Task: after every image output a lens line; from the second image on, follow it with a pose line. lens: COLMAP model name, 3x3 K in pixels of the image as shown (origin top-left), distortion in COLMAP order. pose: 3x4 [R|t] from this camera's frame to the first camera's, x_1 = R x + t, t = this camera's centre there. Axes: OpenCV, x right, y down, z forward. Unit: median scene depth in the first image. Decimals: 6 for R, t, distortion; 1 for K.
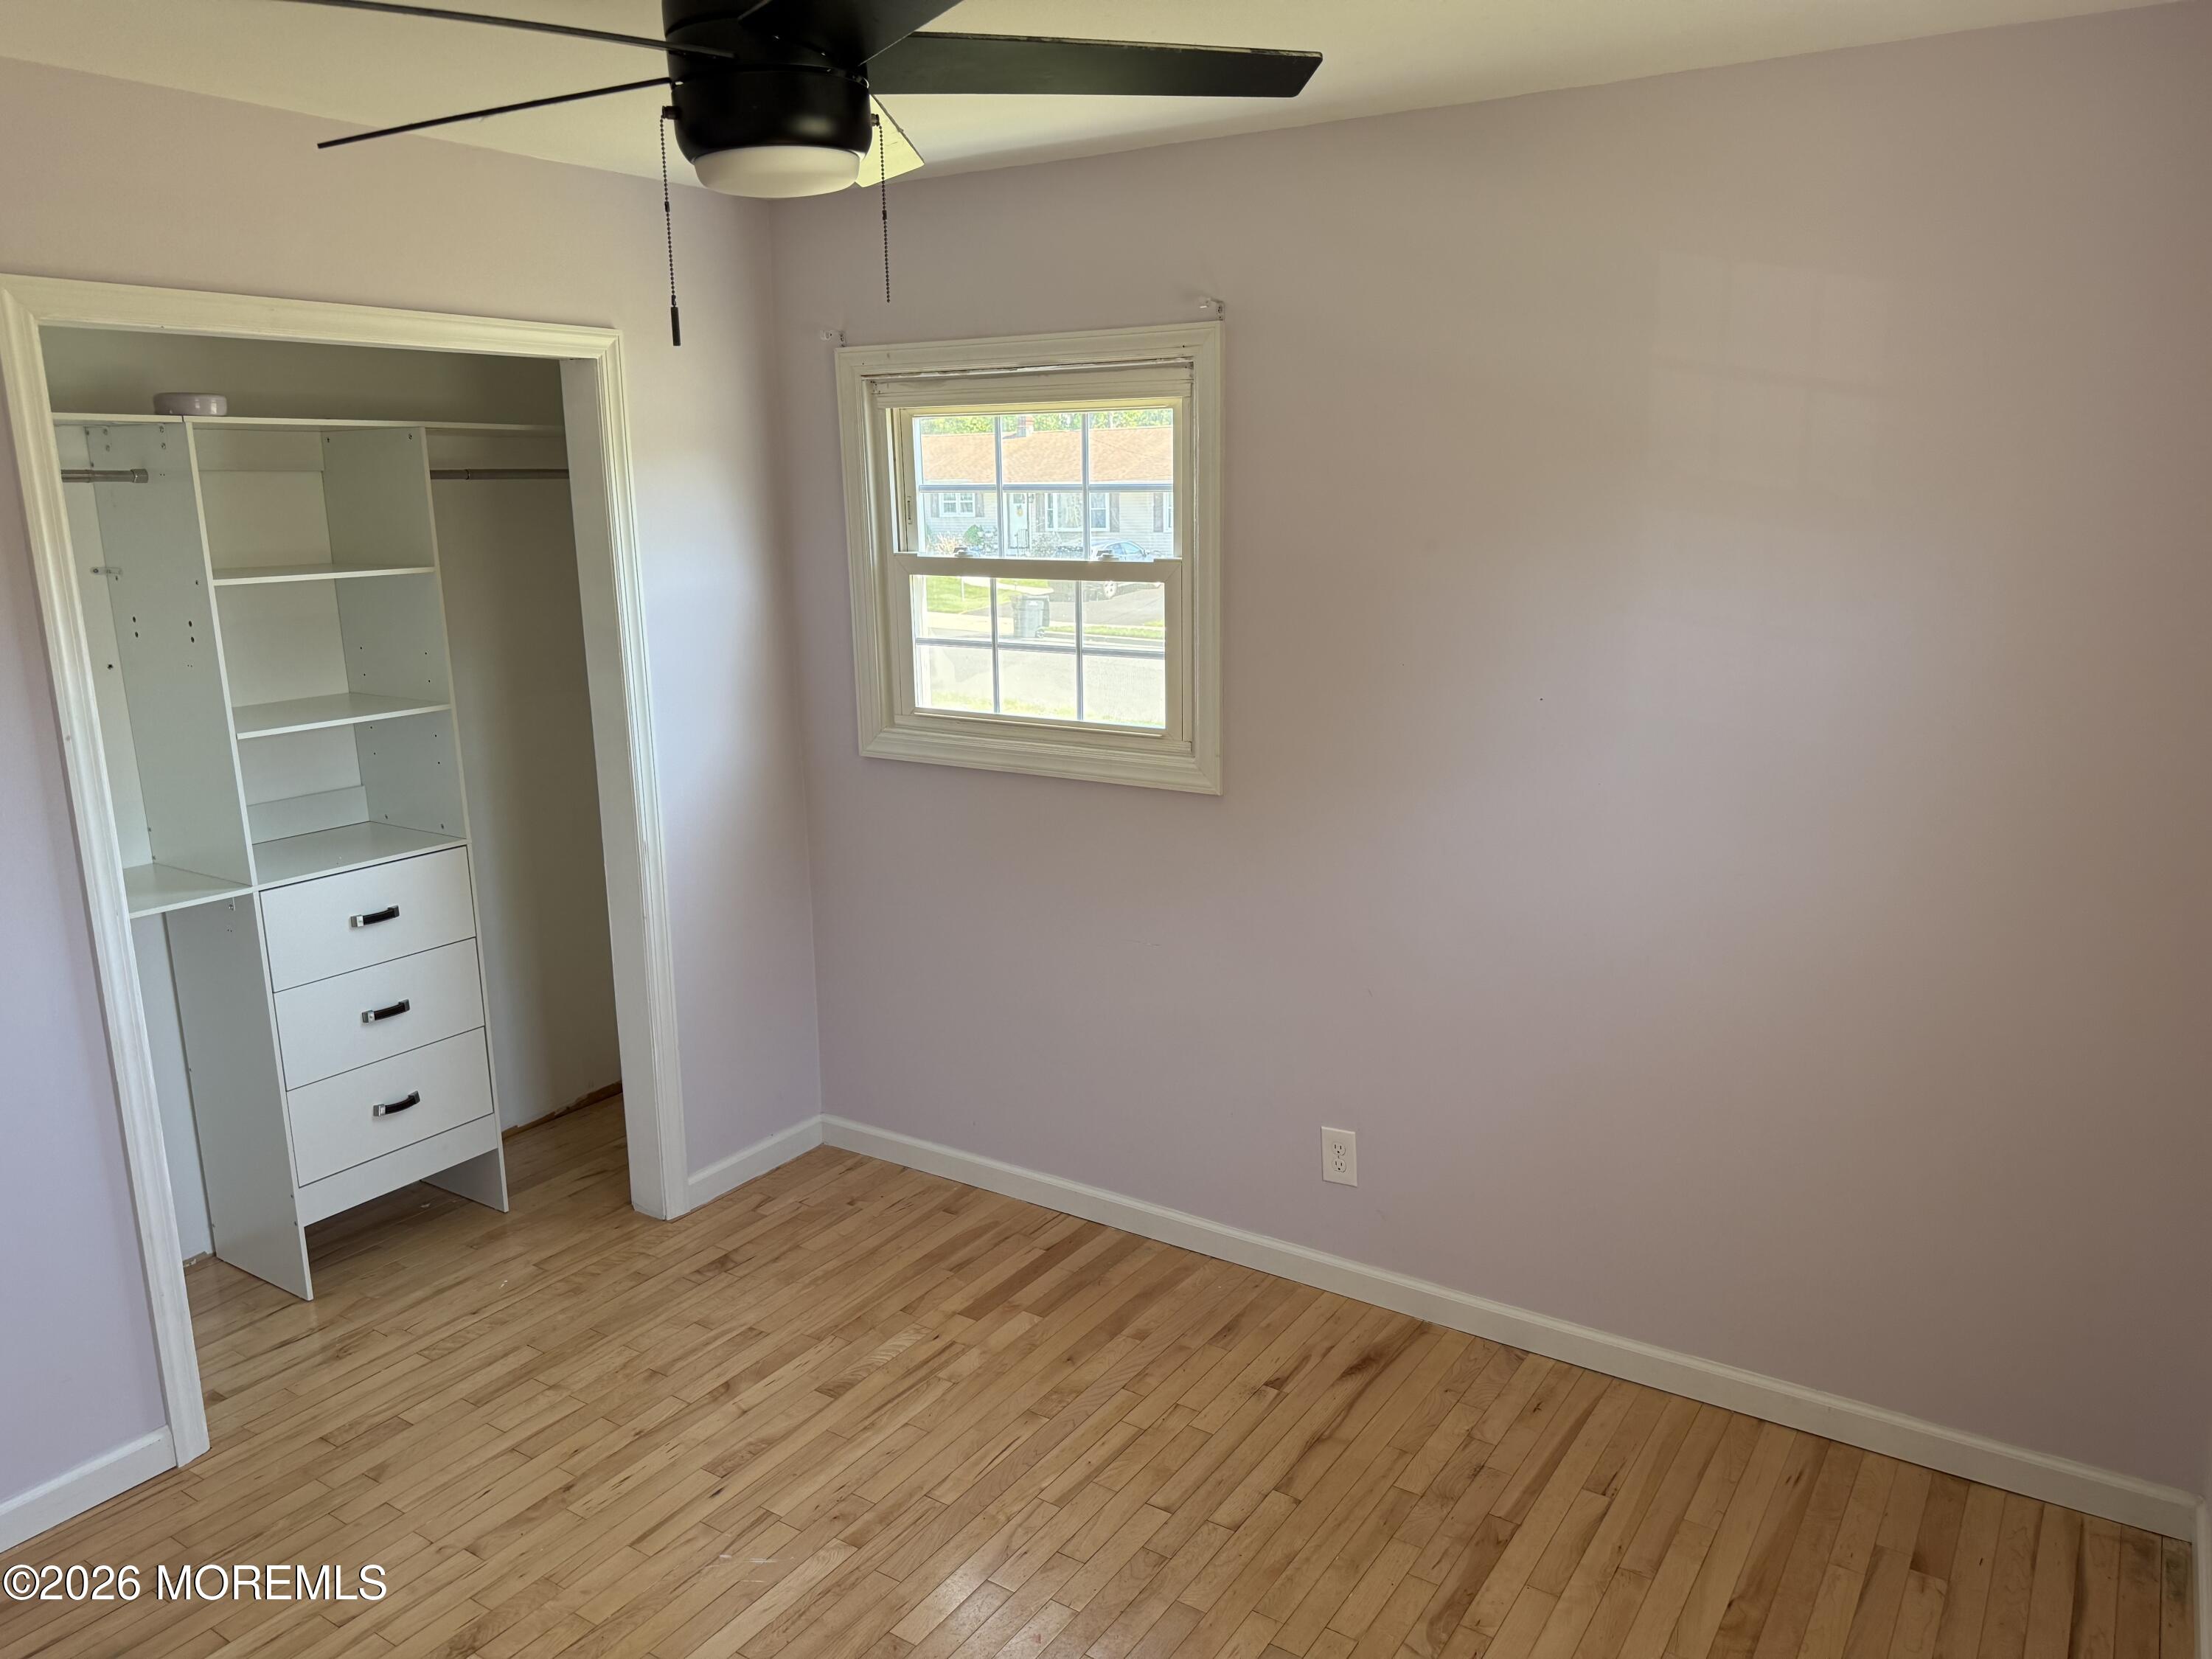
lens RADIAL K [[1565.7, 0, 1159.2], [0, 1565.7, 840.6], [0, 0, 1]] dist [0.112716, -0.167987]
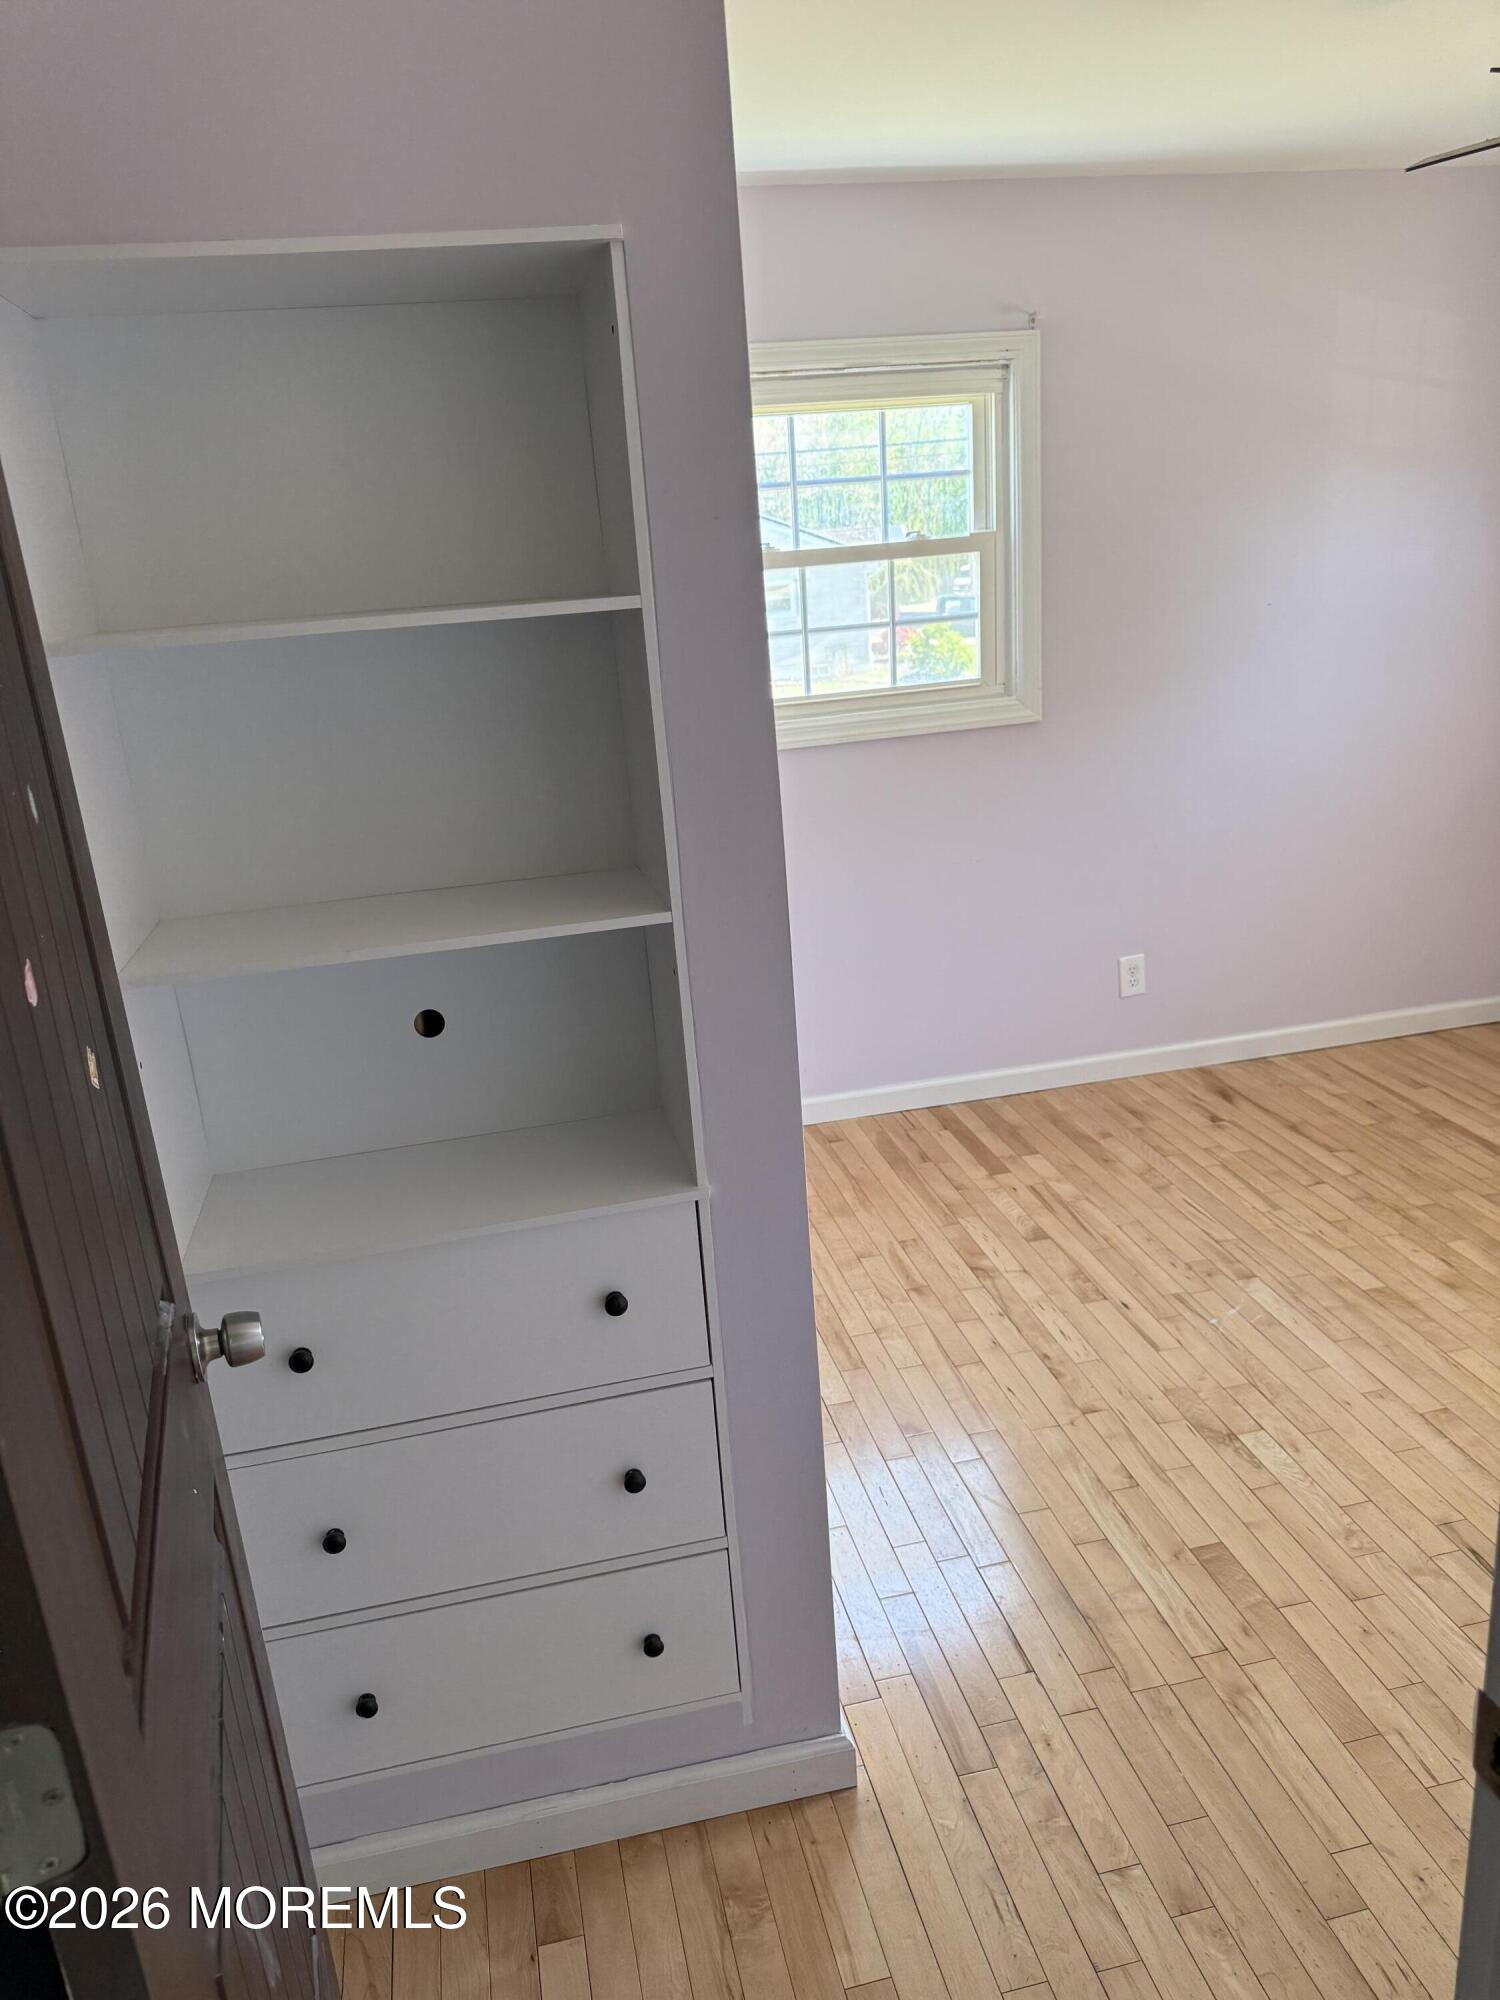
lens RADIAL K [[1390.2, 0, 768.0], [0, 1390.2, 995.8], [0, 0, 1]] dist [0.098363, -0.125129]
pose [[0.697306, -0.247034, 0.672858, -0.981626], [0.217214, 0.967419, 0.130072, -0.009228], [-0.683068, 0.055454, 0.728246, 0.353891]]
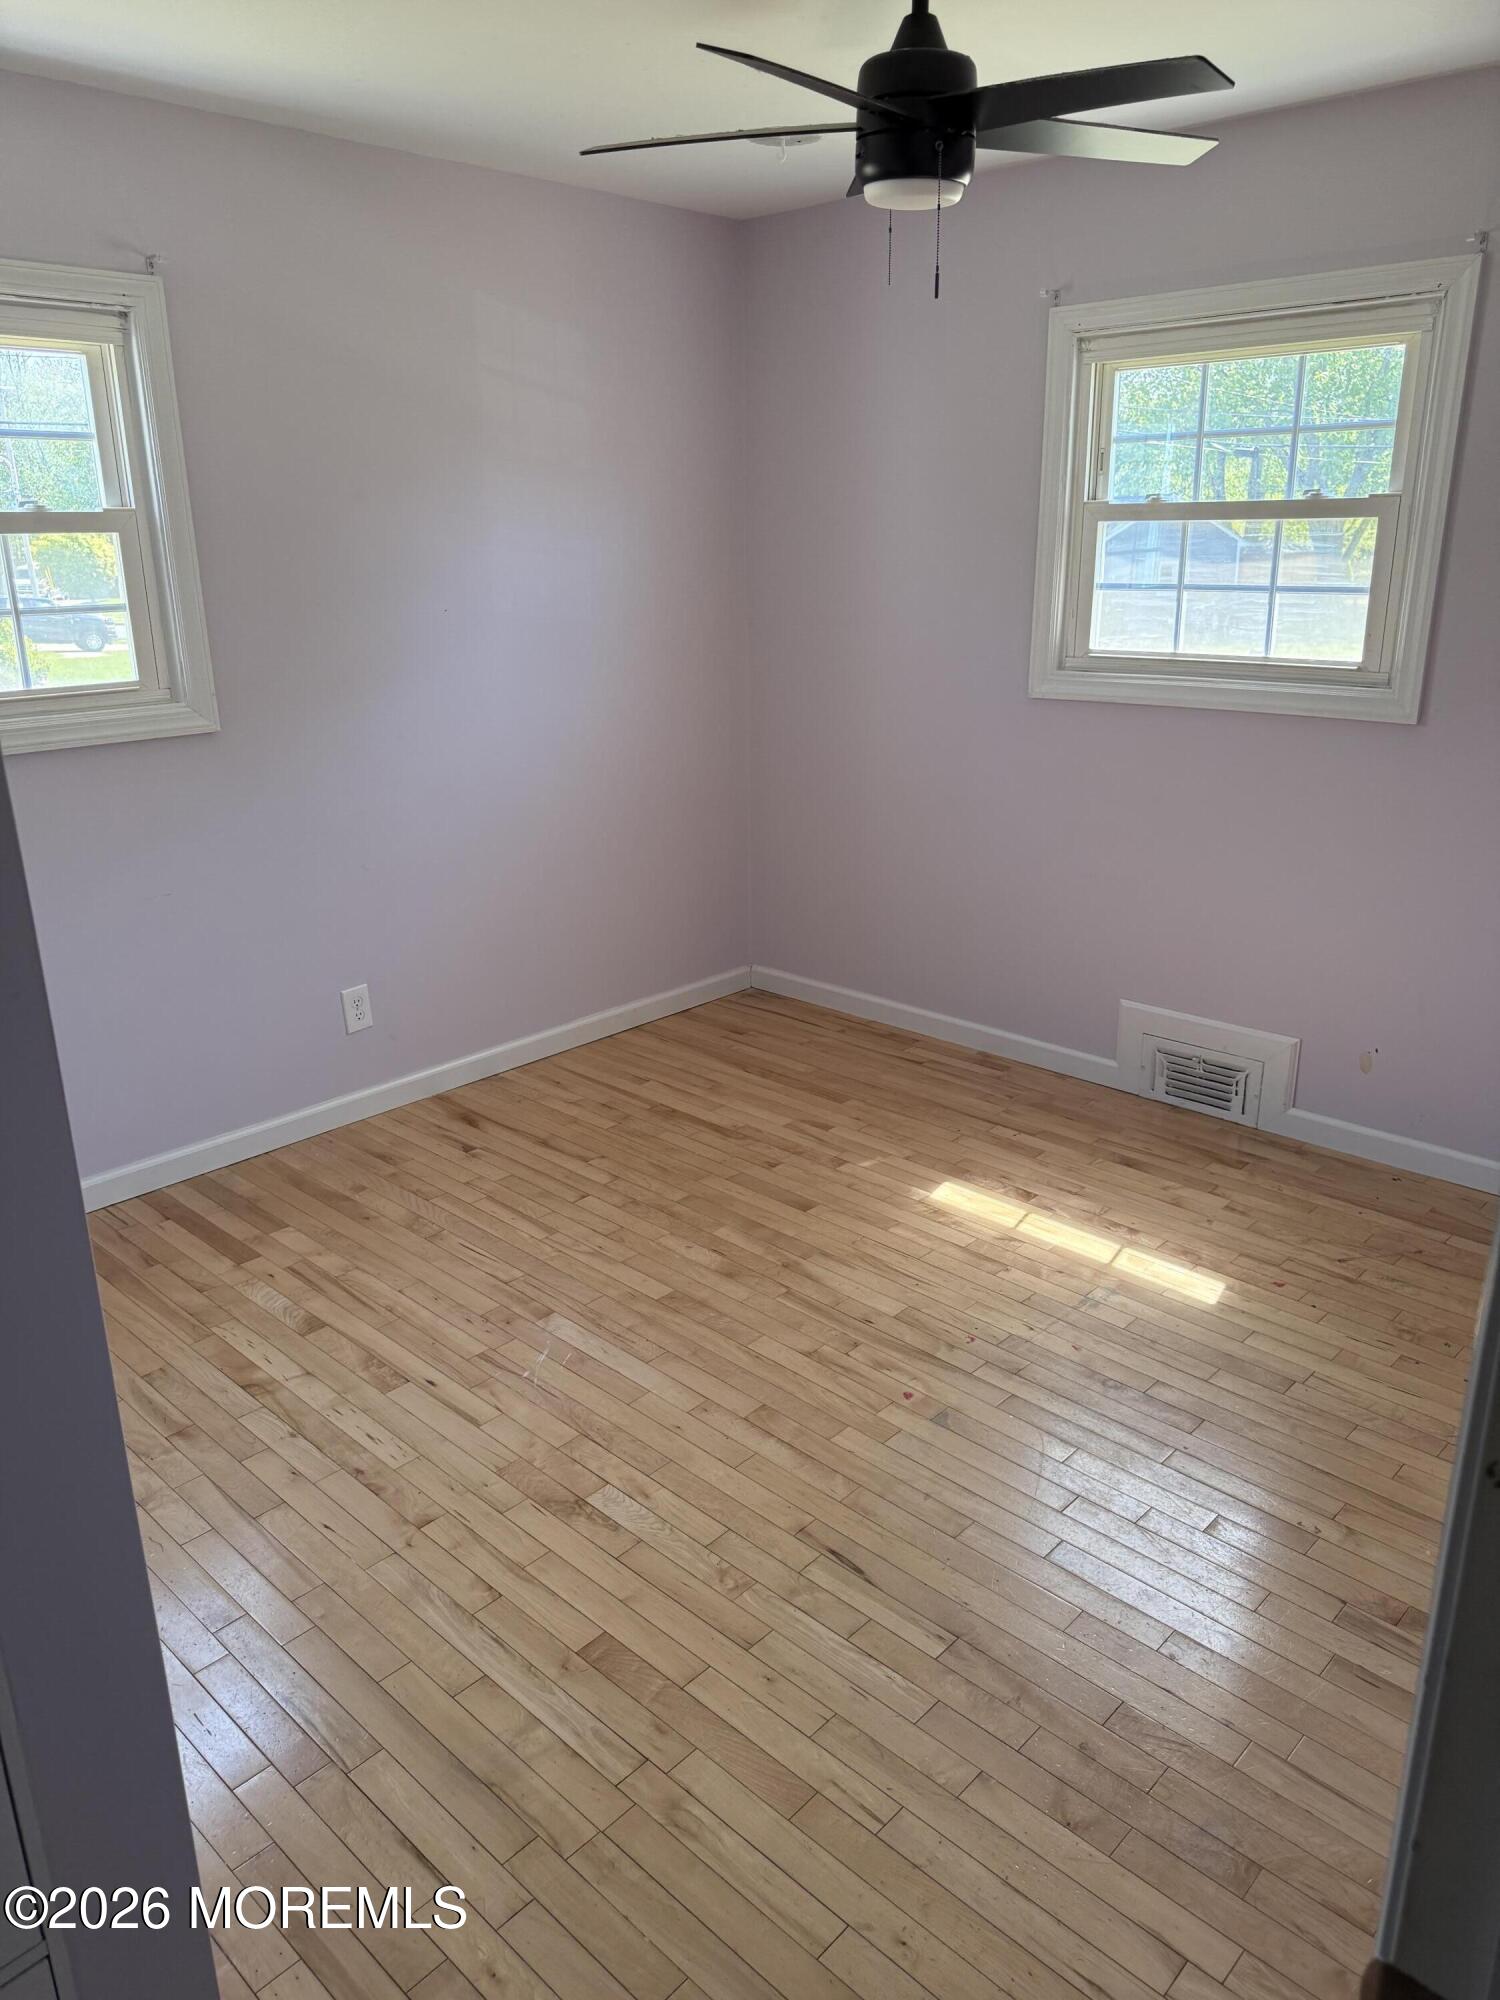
lens RADIAL K [[1385.0, 0, 750.0], [0, 1385.0, 1000.0], [0, 0, 1]] dist [0.058393, -0.077593]
pose [[0.177724, -0.303938, 0.935968, -0.914137], [0.225259, 0.938421, 0.261962, -0.026198], [-0.957952, 0.164278, 0.235245, 0.466644]]
